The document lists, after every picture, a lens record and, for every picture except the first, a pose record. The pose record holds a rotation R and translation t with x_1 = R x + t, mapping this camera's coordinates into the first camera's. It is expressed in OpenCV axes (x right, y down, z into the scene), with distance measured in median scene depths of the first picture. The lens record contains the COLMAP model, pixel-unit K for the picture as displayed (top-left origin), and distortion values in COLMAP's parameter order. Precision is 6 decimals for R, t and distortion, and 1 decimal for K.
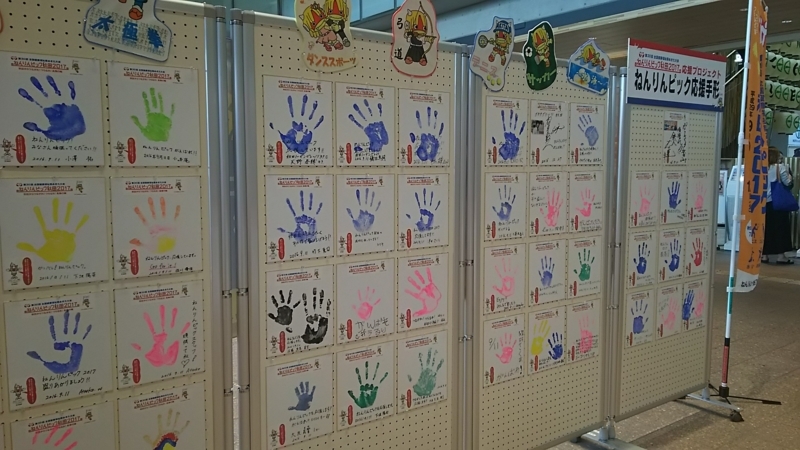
lens RADIAL K [[681.0, 0, 400.0], [0, 681.0, 225.0], [0, 0, 1]] dist [0.106636, -0.274421]
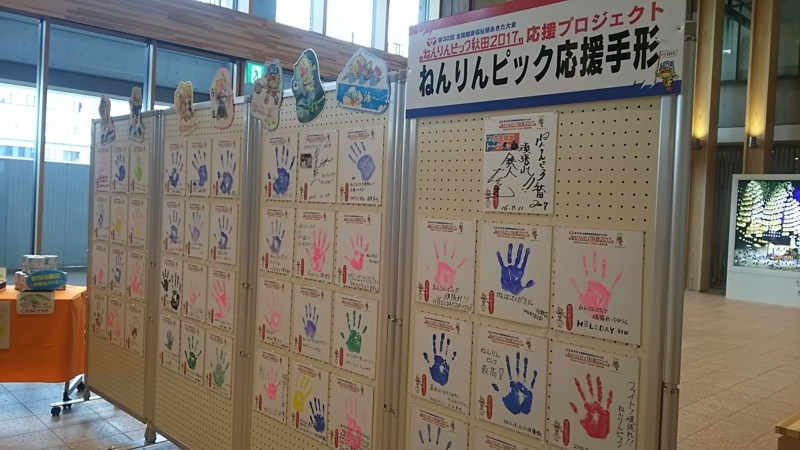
lens RADIAL K [[681.0, 0, 400.0], [0, 681.0, 225.0], [0, 0, 1]] dist [0.106636, -0.274421]
pose [[0.068793, 0.029213, -0.997203, 1.095177], [-0.142143, 0.989660, 0.019186, -0.088504], [0.987453, 0.140426, 0.072234, 1.026379]]
